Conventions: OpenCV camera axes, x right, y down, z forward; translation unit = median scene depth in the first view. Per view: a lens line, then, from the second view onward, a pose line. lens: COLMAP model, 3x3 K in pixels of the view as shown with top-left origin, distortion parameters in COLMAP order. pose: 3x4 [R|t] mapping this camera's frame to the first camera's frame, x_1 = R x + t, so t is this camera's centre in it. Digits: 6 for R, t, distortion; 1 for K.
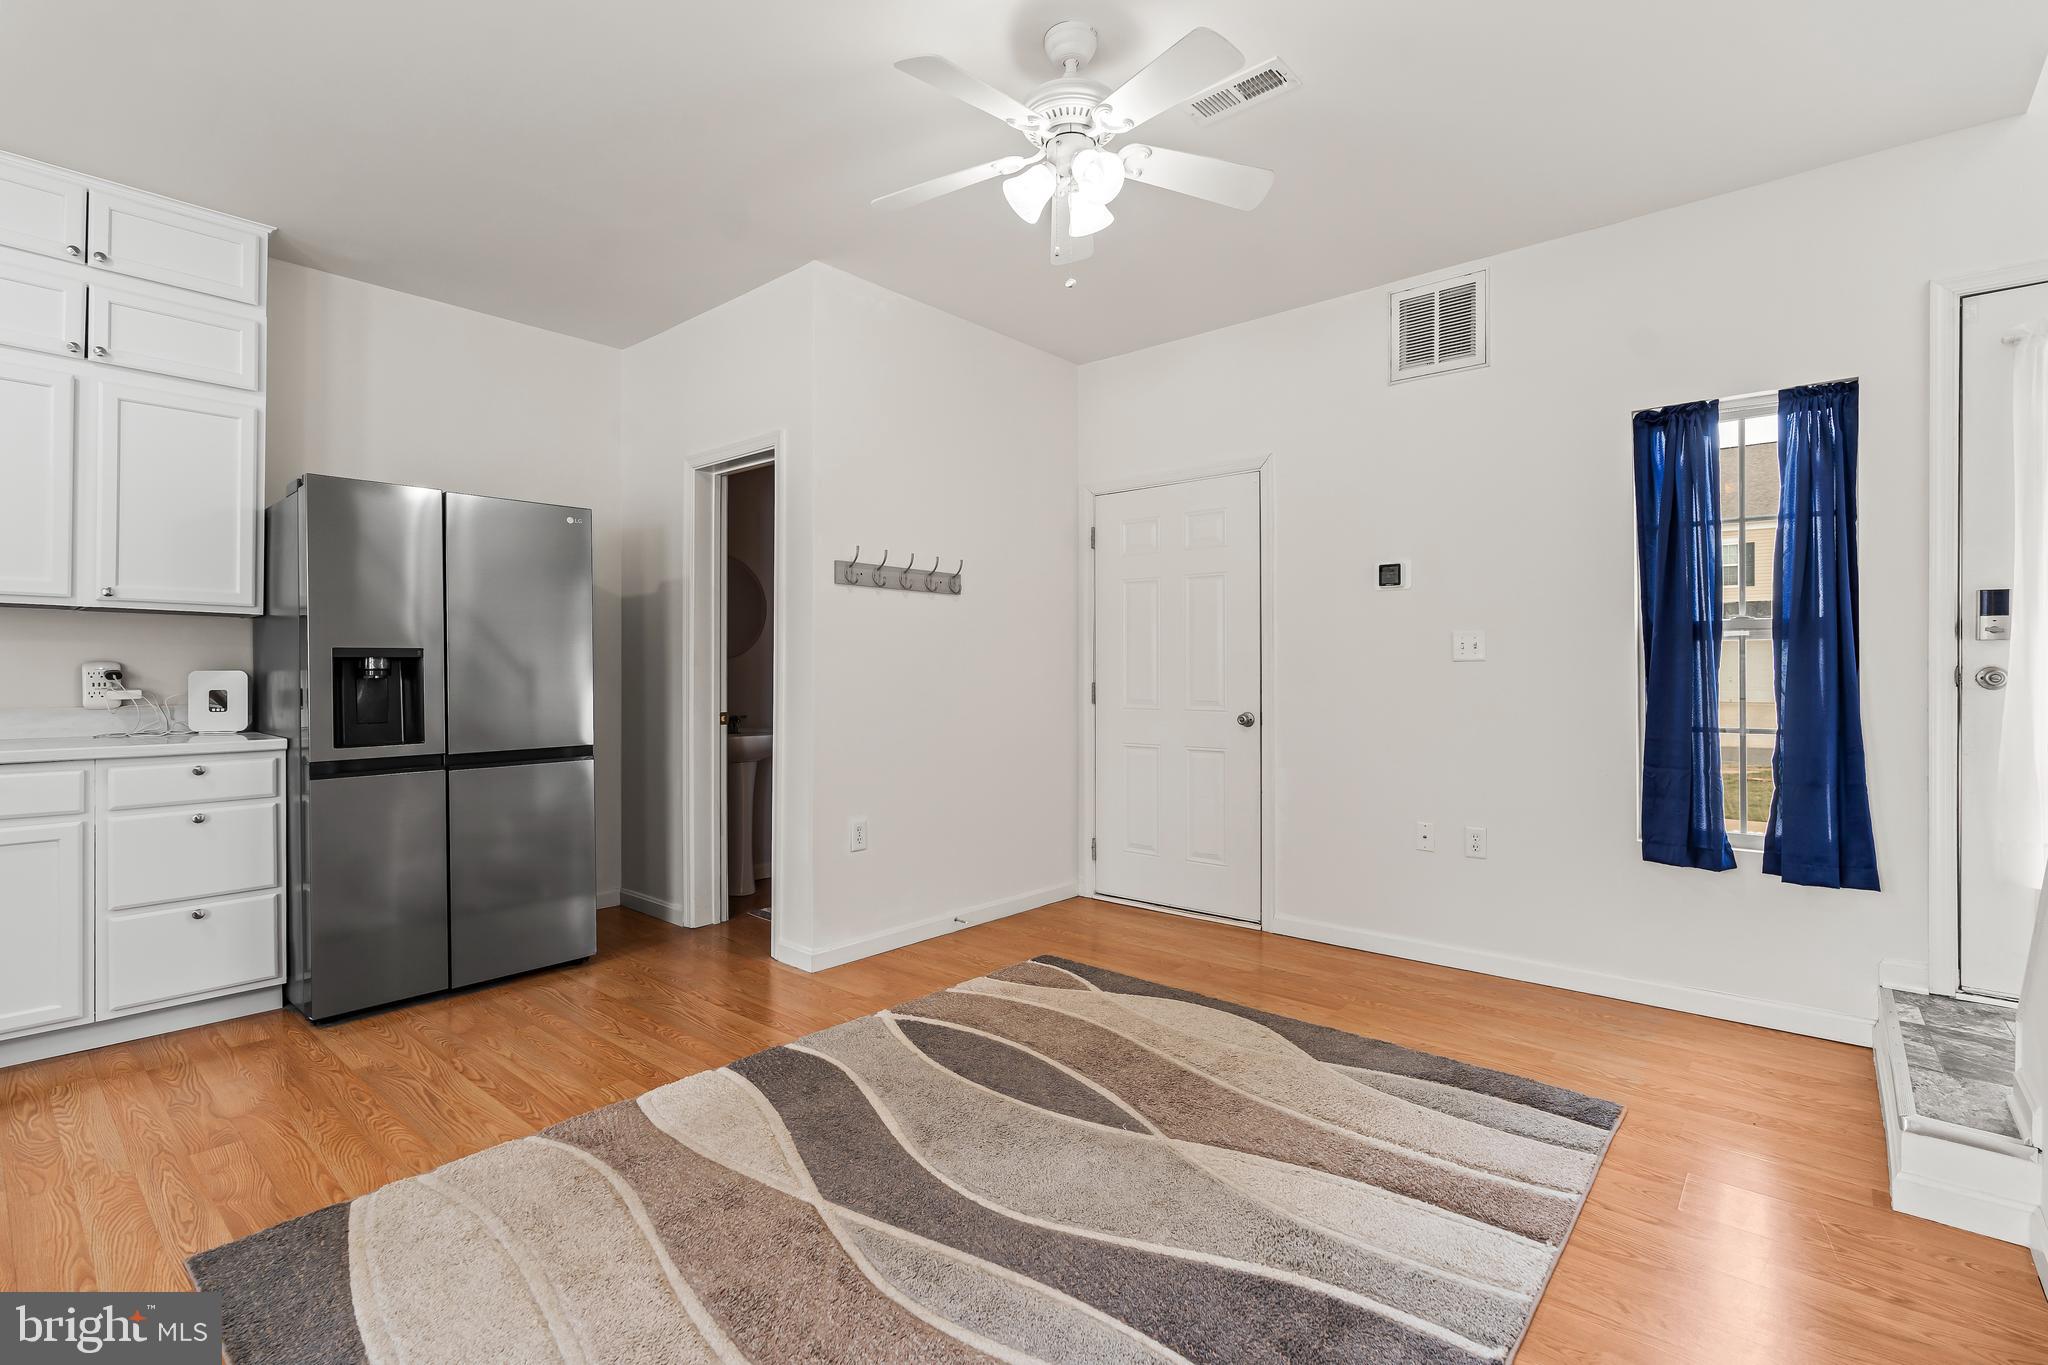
lens RADIAL K [[934.5, 0, 1023.3], [0, 934.5, 666.8], [0, 0, 1]] dist [-0.007608, 0.003896]
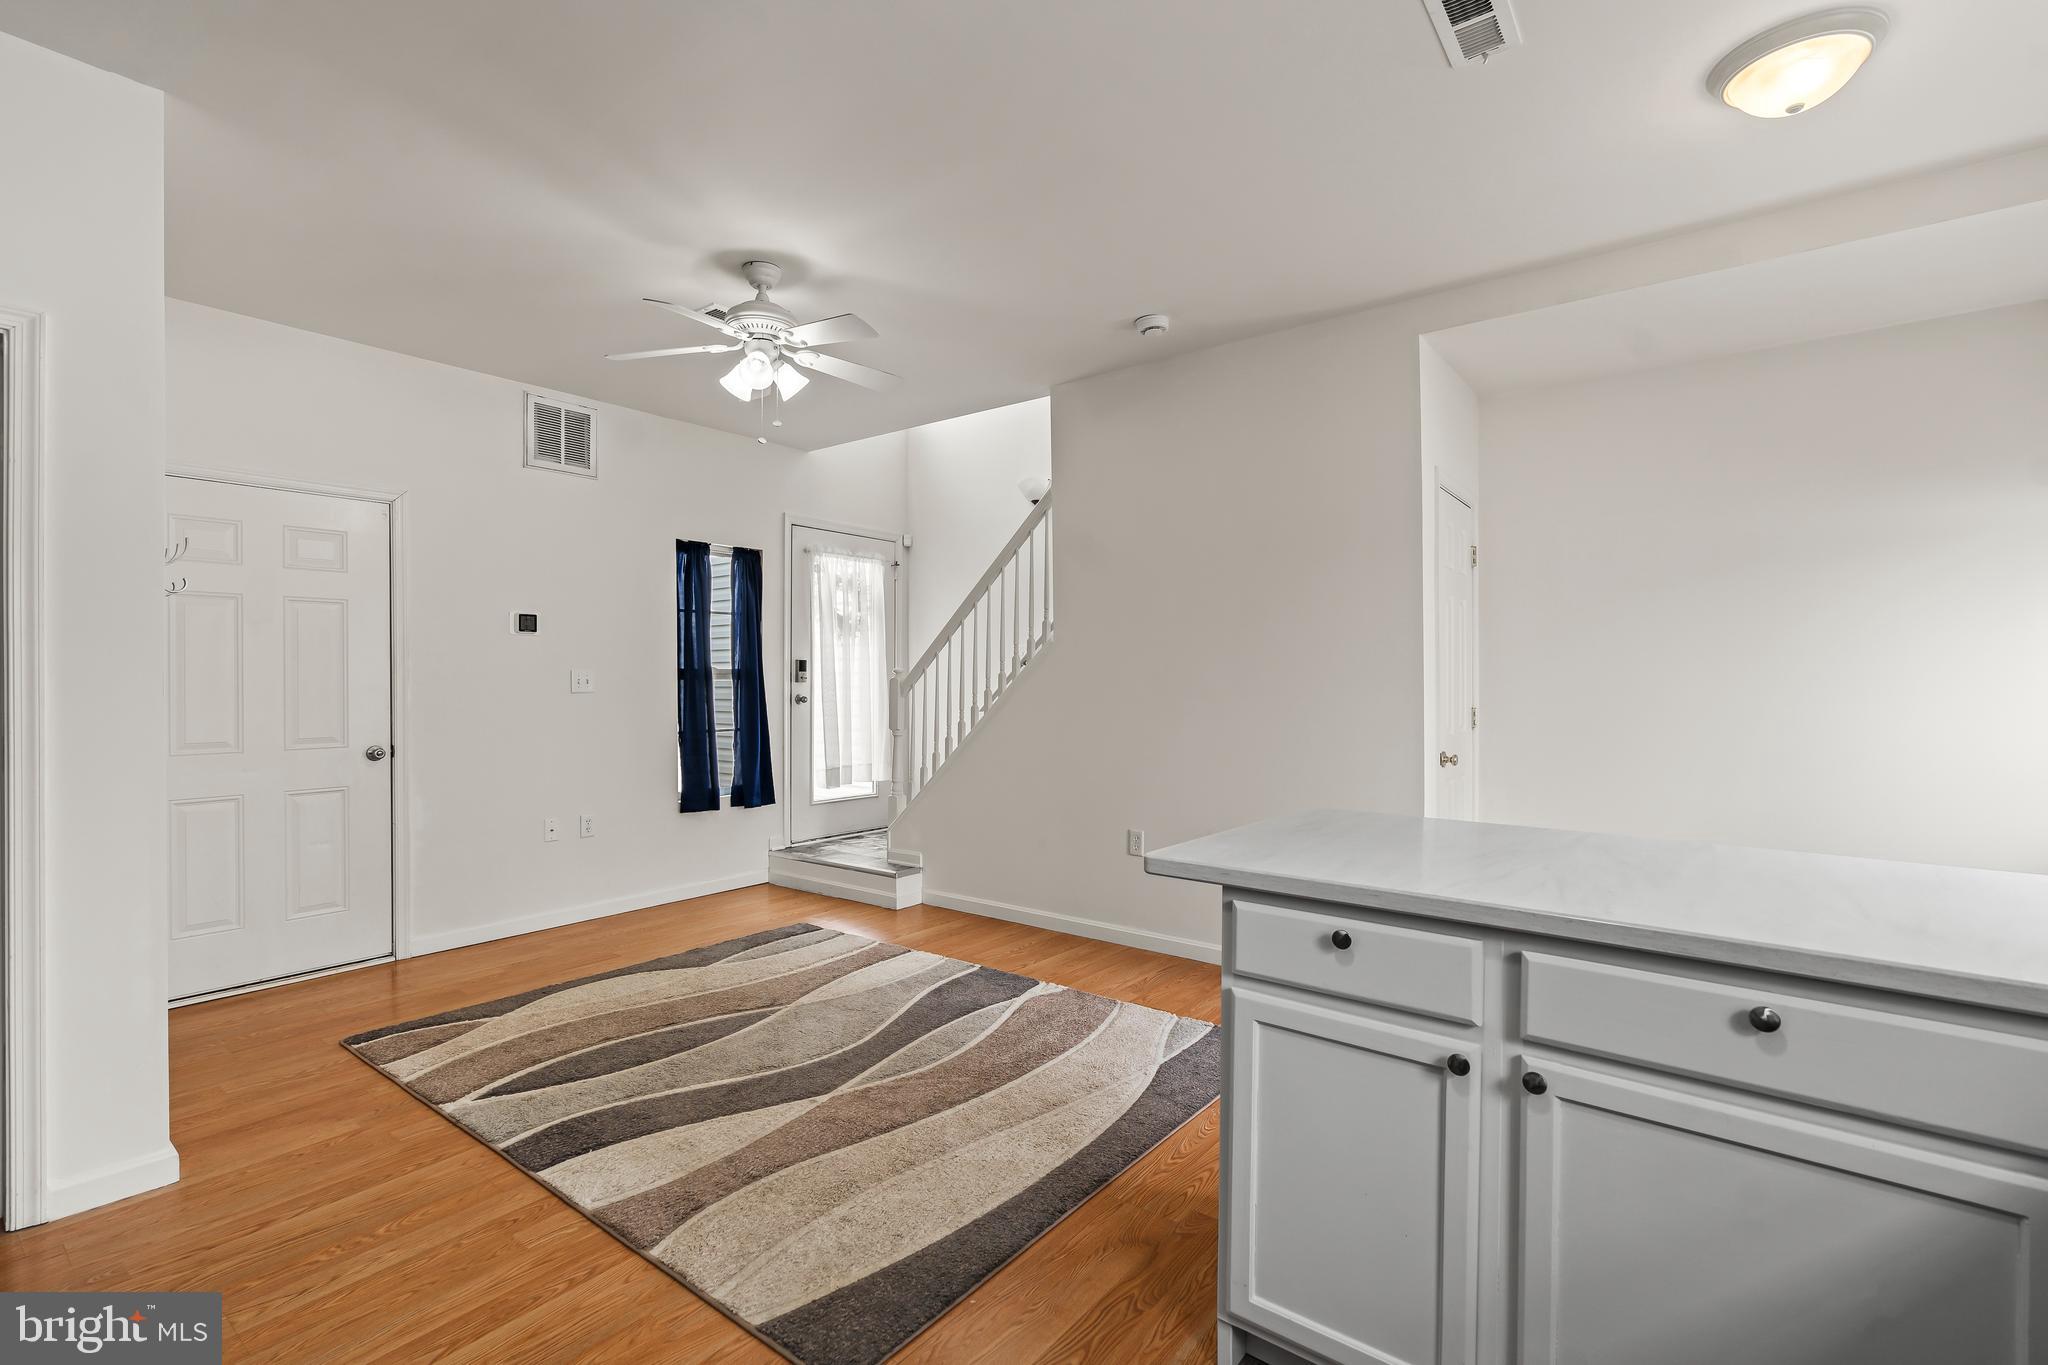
lens RADIAL K [[934.5, 0, 1016.8], [0, 934.5, 680.8], [0, 0, 1]] dist [-0.007608, 0.003896]
pose [[-0.047689, -0.003818, 0.998855, -1.002700], [-0.006308, 0.999974, 0.003521, -0.035878], [-0.998842, -0.006133, -0.047712, 0.484041]]
